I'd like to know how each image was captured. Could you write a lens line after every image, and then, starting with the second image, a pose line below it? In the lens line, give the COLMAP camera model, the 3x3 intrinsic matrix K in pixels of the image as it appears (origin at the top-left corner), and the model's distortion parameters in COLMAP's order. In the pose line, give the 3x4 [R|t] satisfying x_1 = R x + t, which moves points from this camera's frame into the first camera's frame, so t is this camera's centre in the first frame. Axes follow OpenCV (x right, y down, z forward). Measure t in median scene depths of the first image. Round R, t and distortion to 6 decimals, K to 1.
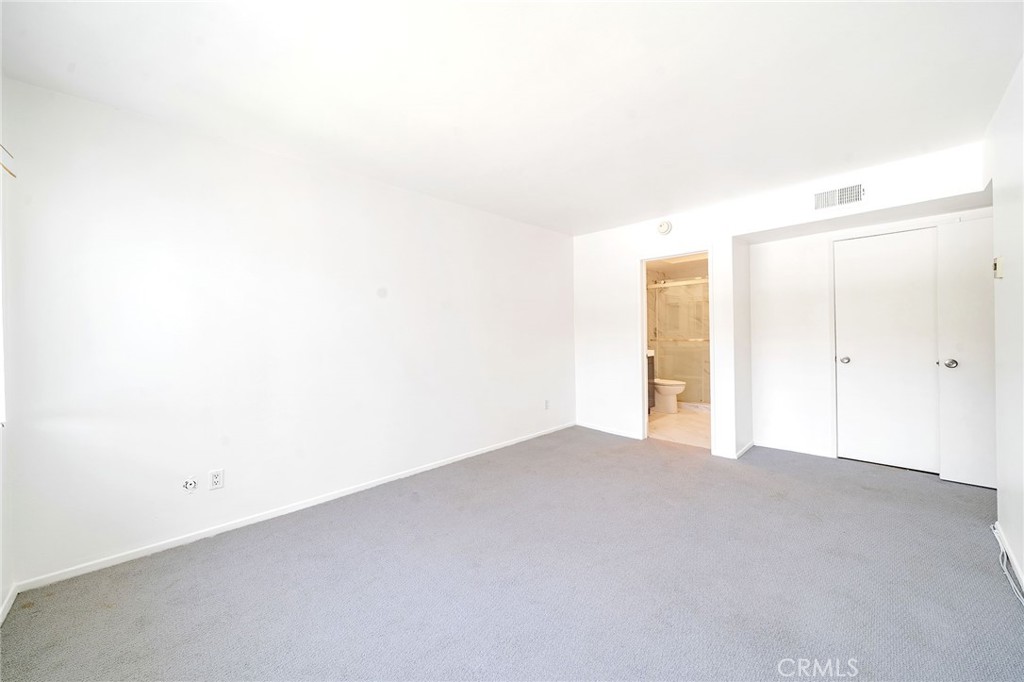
lens RADIAL K [[378.5, 0, 509.9], [0, 378.5, 334.3], [0, 0, 1]] dist [-0.000221, 0.000024]
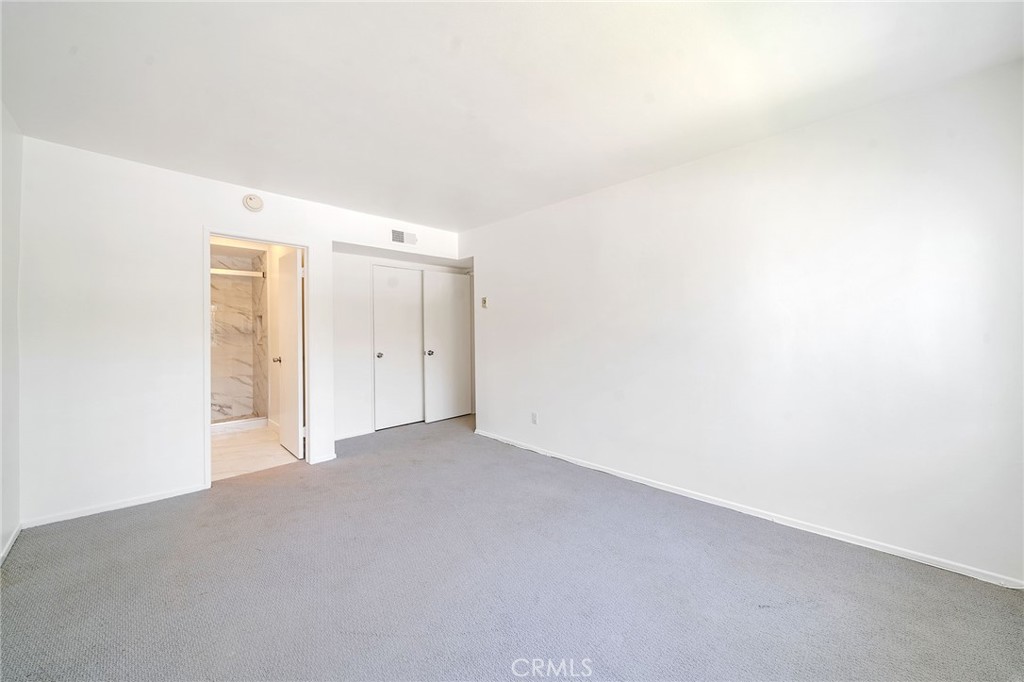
lens RADIAL K [[378.5, 0, 509.9], [0, 378.5, 334.3], [0, 0, 1]] dist [-0.000221, 0.000024]
pose [[-0.021965, 0.001463, 0.999758, -0.451500], [0.012283, 0.999924, -0.001193, 0.000222], [-0.999683, 0.012254, -0.021981, 0.540392]]
